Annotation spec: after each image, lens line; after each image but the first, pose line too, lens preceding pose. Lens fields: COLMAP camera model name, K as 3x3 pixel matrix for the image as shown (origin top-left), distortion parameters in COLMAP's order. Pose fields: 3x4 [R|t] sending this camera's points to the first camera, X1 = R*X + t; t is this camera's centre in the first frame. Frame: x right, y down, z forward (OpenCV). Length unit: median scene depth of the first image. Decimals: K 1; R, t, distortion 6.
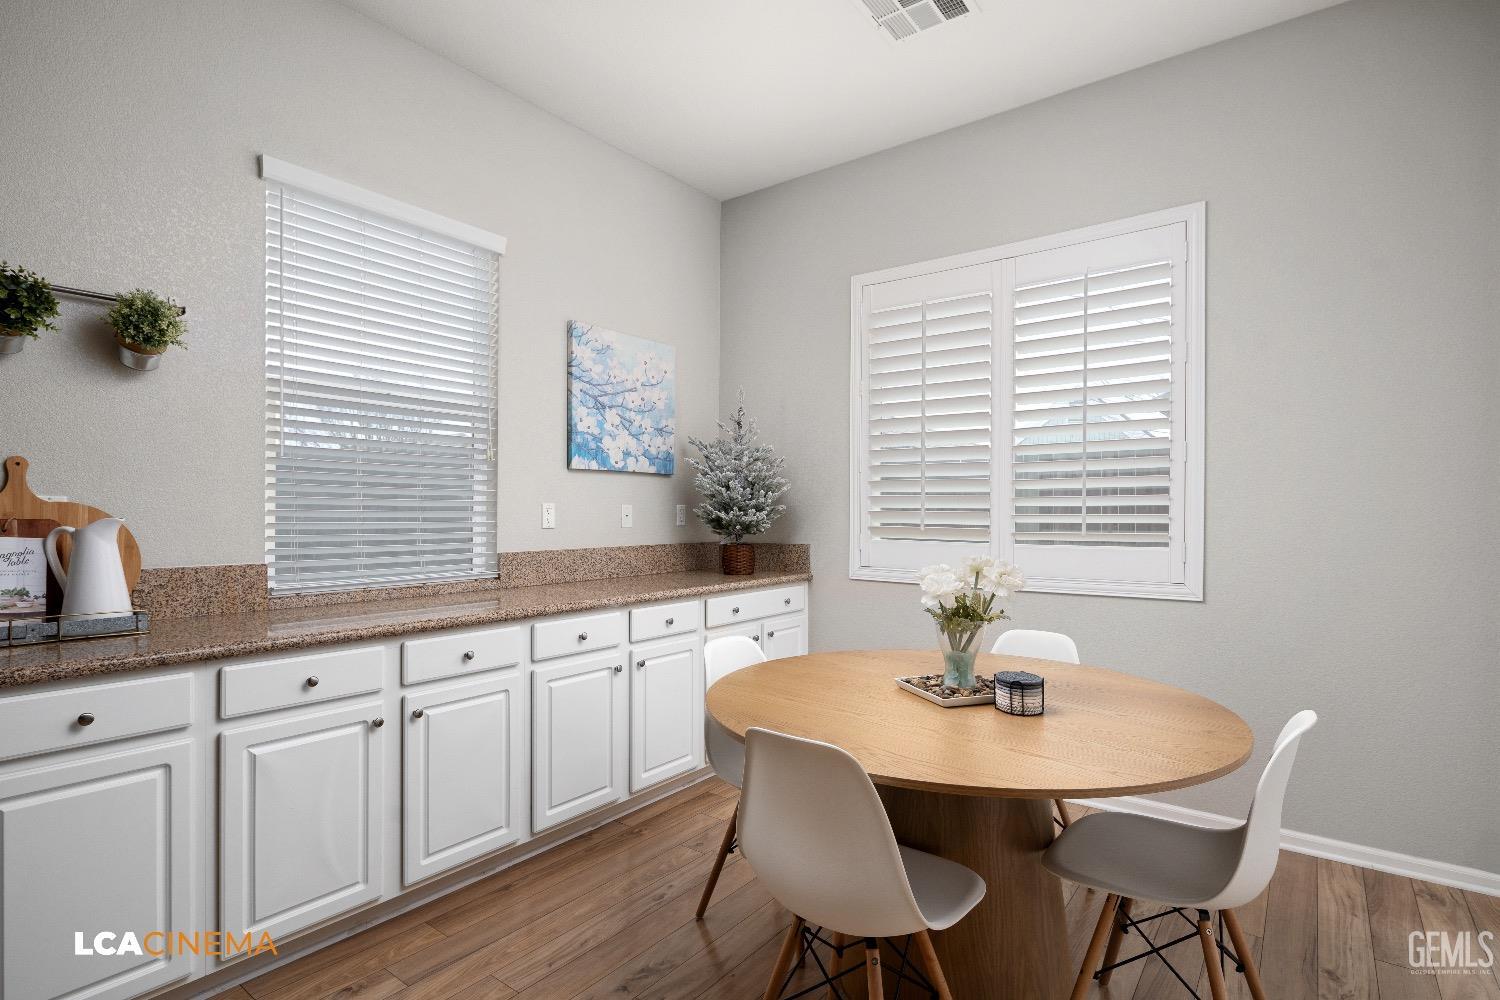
lens RADIAL K [[740.2, 0, 745.8], [0, 740.2, 510.5], [0, 0, 1]] dist [0.000344, 0.000065]
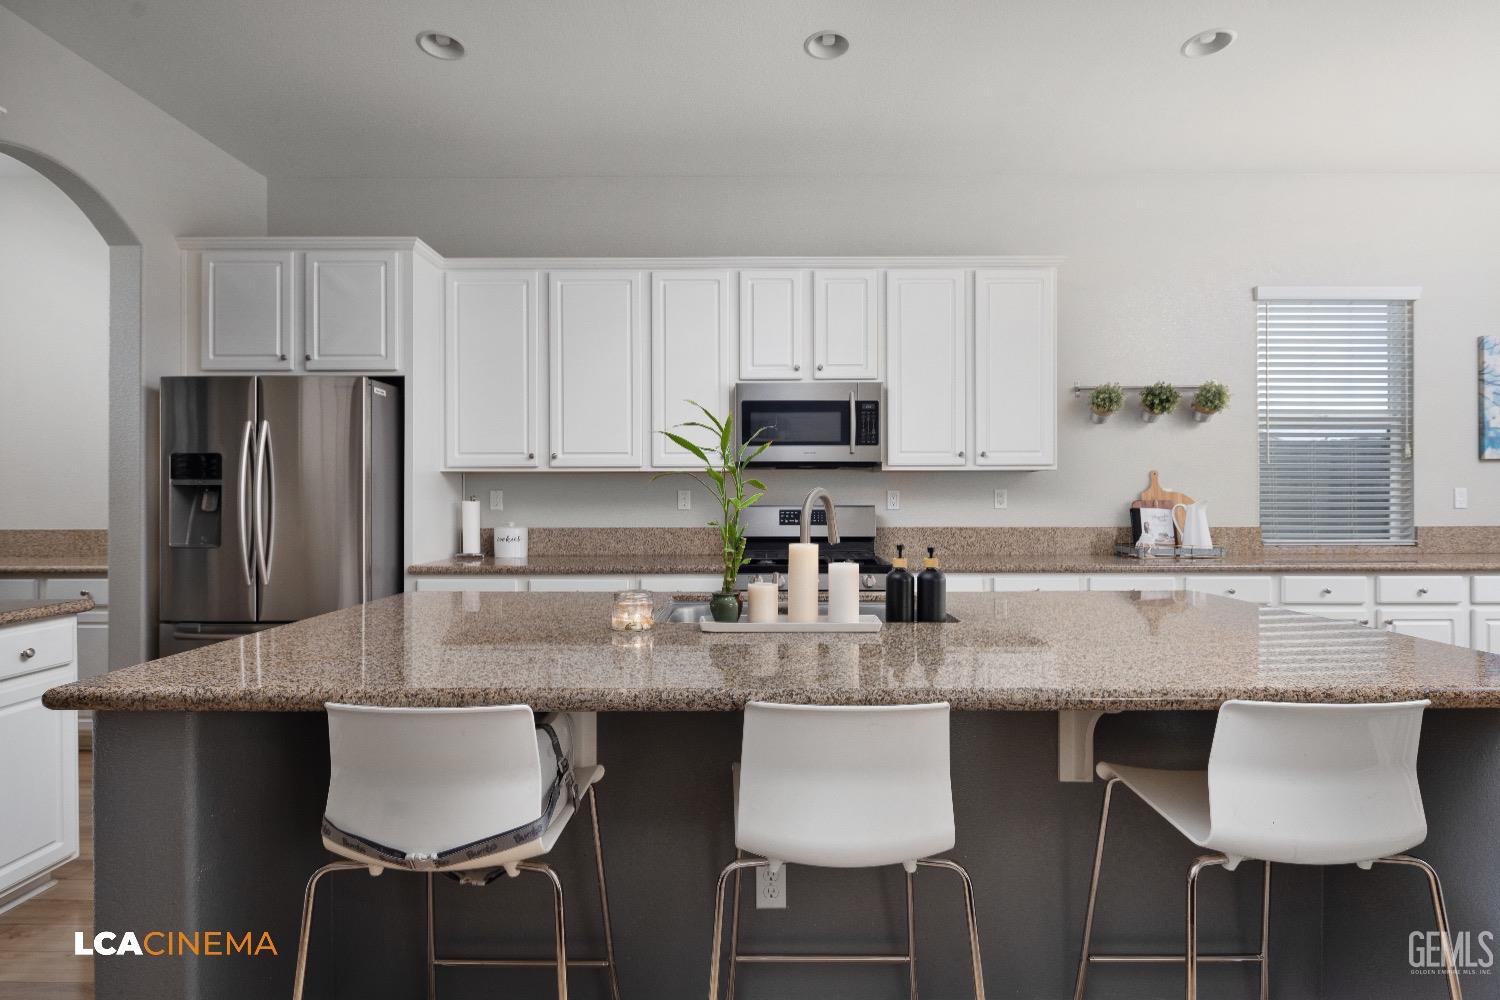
lens RADIAL K [[740.2, 0, 754.7], [0, 740.2, 494.1], [0, 0, 1]] dist [0.000344, 0.000065]
pose [[0.613700, -0.005678, -0.789519, -0.017382], [0.006439, 0.999977, -0.002186, -0.006141], [0.789513, -0.003742, 0.613722, -0.901260]]
